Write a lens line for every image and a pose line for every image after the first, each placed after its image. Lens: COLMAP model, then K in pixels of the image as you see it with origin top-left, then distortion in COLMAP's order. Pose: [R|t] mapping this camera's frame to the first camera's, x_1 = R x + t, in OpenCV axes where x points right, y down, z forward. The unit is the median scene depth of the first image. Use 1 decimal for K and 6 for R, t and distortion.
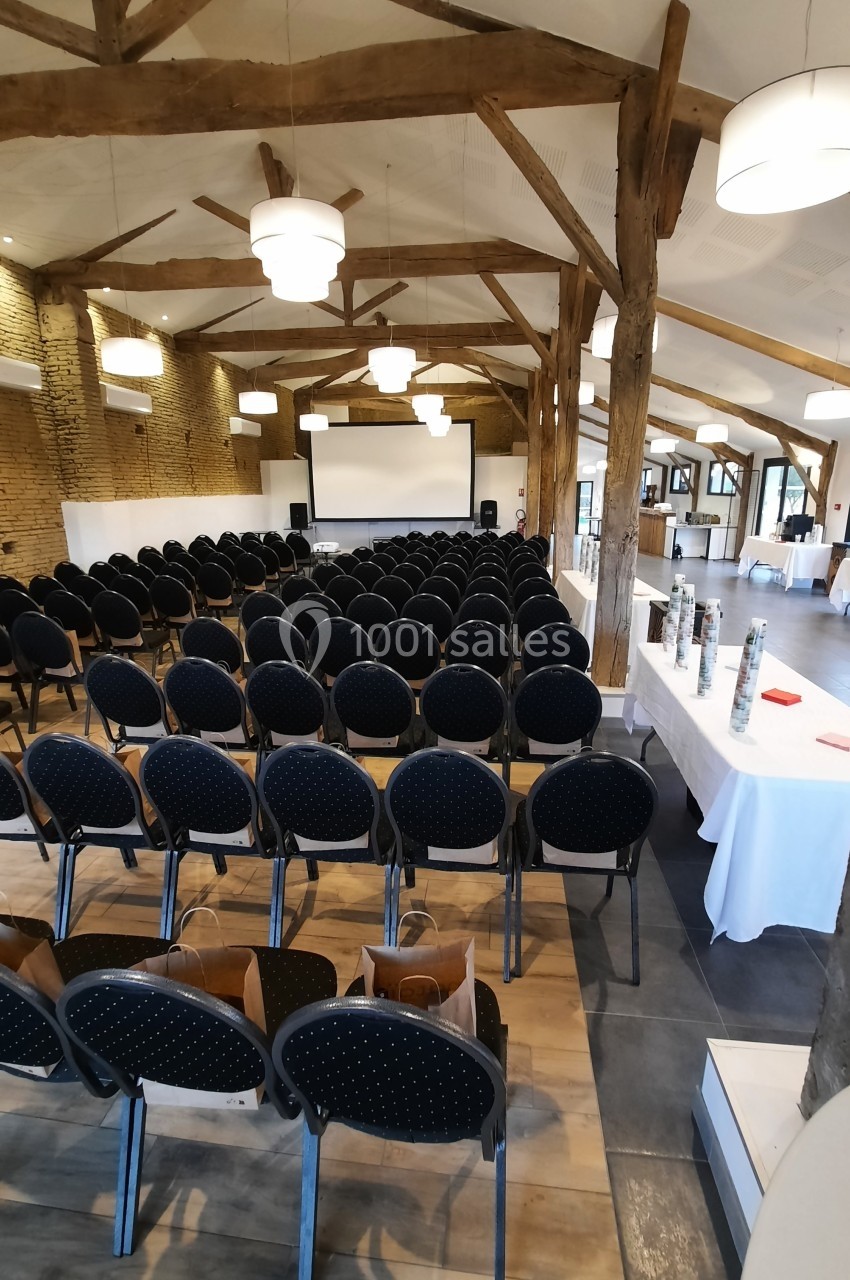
lens RADIAL K [[592.6, 0, 425.0], [0, 592.6, 640.0], [0, 0, 1]] dist [0.001562, 0.000003]
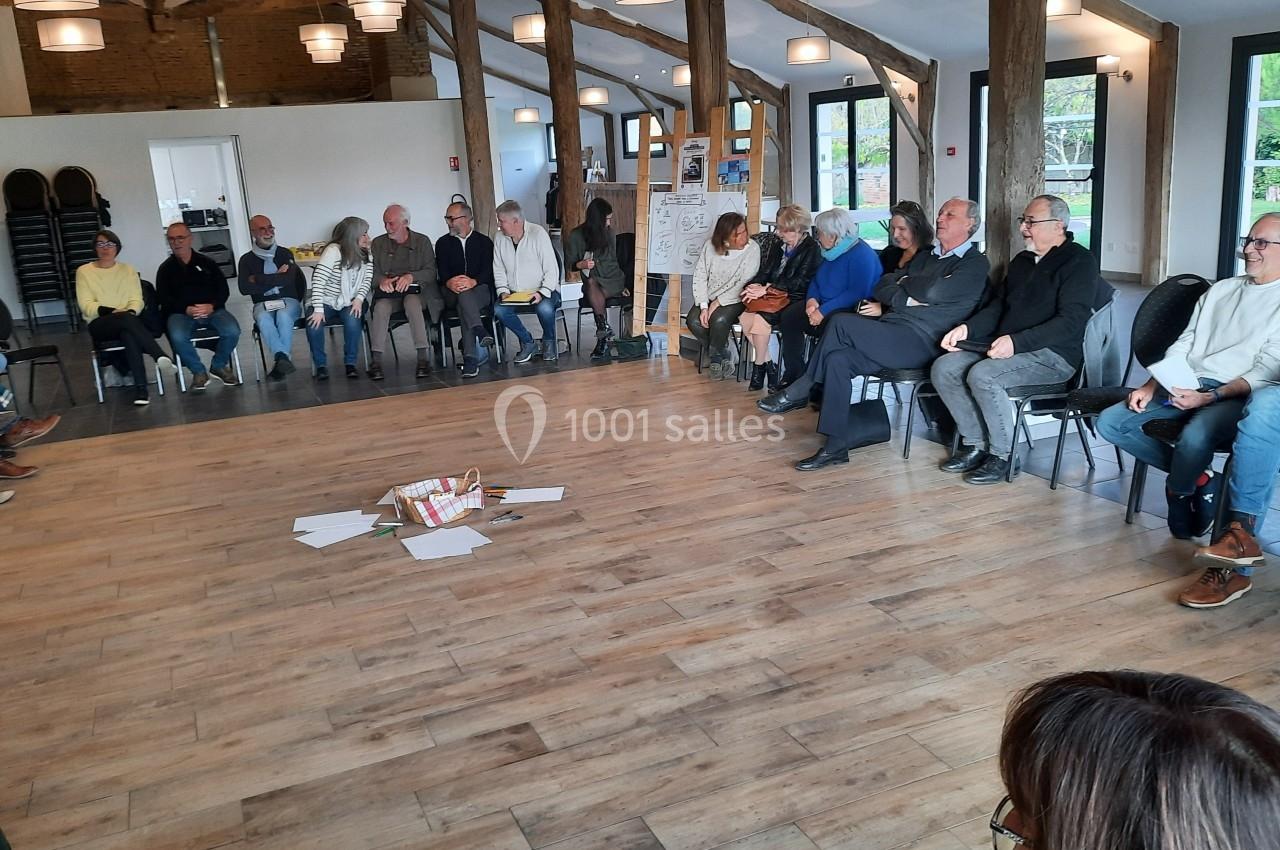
lens RADIAL K [[1100.9, 0, 640.0], [0, 1100.9, 425.0], [0, 0, 1]] dist [0.052994, -0.059972]
pose [[0.850162, -0.170990, 0.497984, -0.363285], [0.186124, 0.982332, 0.019546, 0.009579], [-0.492527, 0.076070, 0.866966, 0.030273]]
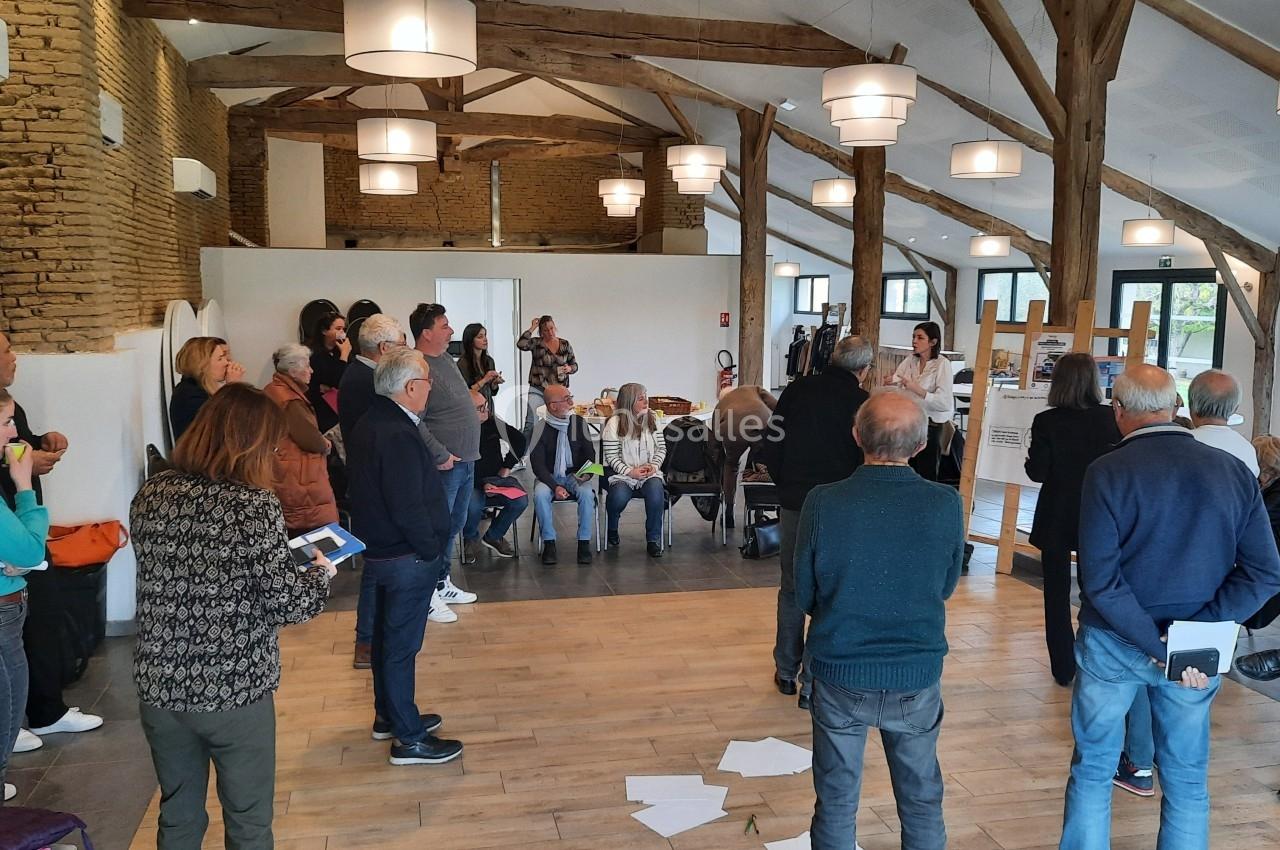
lens RADIAL K [[1100.9, 0, 640.0], [0, 1100.9, 425.0], [0, 0, 1]] dist [0.052994, -0.059972]
pose [[0.933430, -0.029313, 0.357560, -0.395874], [0.077238, 0.989704, -0.120497, -0.052892], [-0.350346, 0.140093, 0.926084, 0.144399]]
